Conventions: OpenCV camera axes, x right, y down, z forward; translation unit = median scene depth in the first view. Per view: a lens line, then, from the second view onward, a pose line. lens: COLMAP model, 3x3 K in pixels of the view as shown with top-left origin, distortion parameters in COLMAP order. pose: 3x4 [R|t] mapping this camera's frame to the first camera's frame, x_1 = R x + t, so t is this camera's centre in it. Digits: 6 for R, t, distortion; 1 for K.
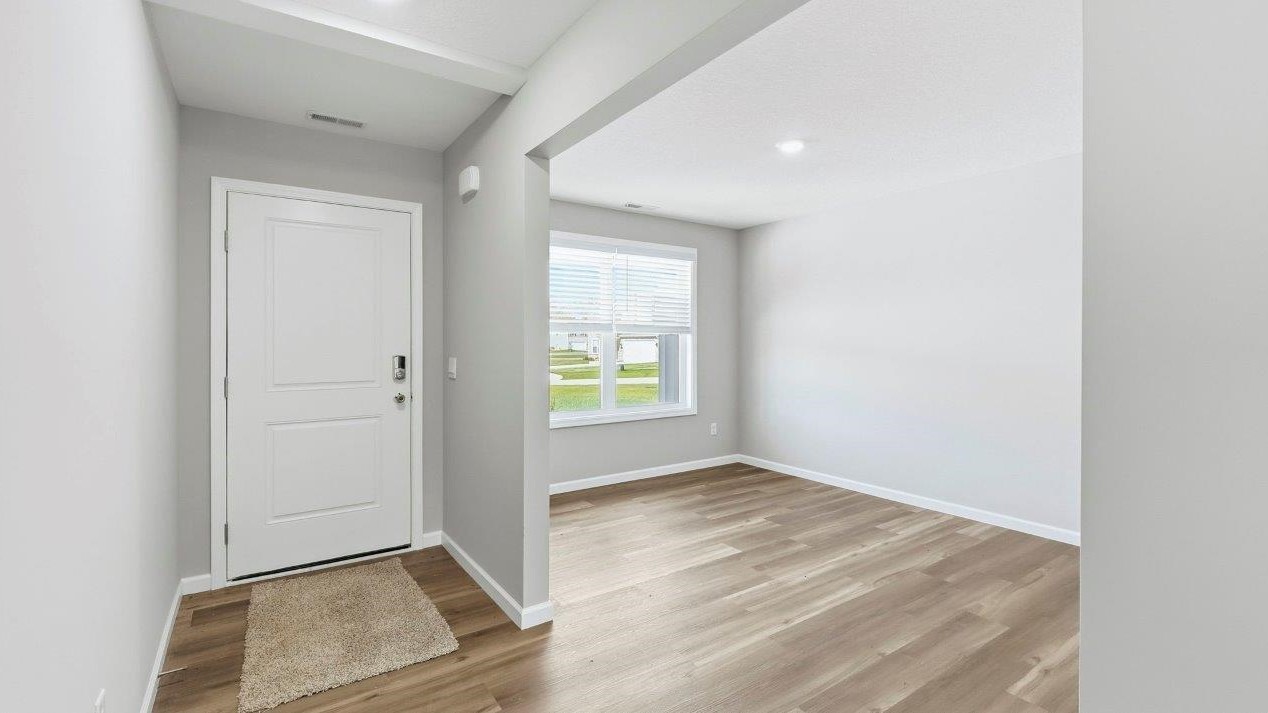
lens RADIAL K [[554.5, 0, 638.6], [0, 554.5, 343.6], [0, 0, 1]] dist [0.000930, -0.000018]
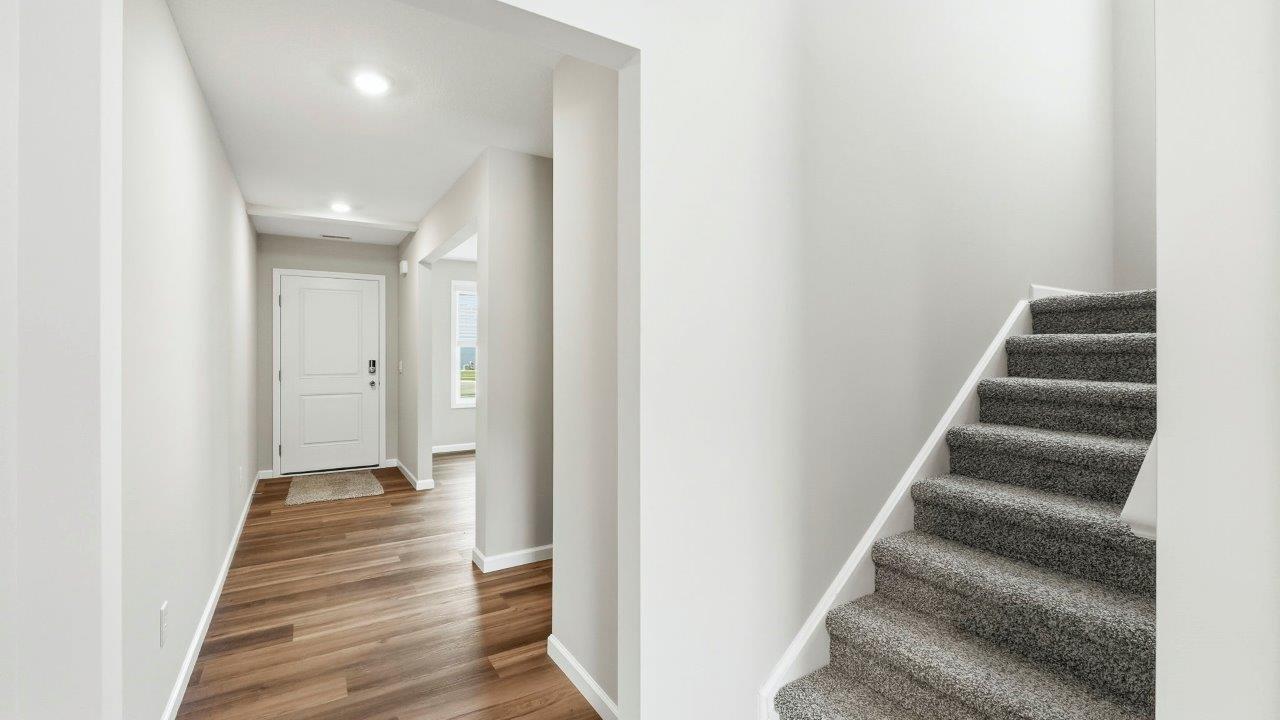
lens RADIAL K [[531.3, 0, 637.9], [0, 531.3, 357.8], [0, 0, 1]] dist [-0.002979, -0.000316]
pose [[0.998744, 0.005599, -0.049798, 0.580046], [-0.005218, 0.999956, 0.007786, -0.004086], [0.049840, -0.007516, 0.998729, -0.766244]]
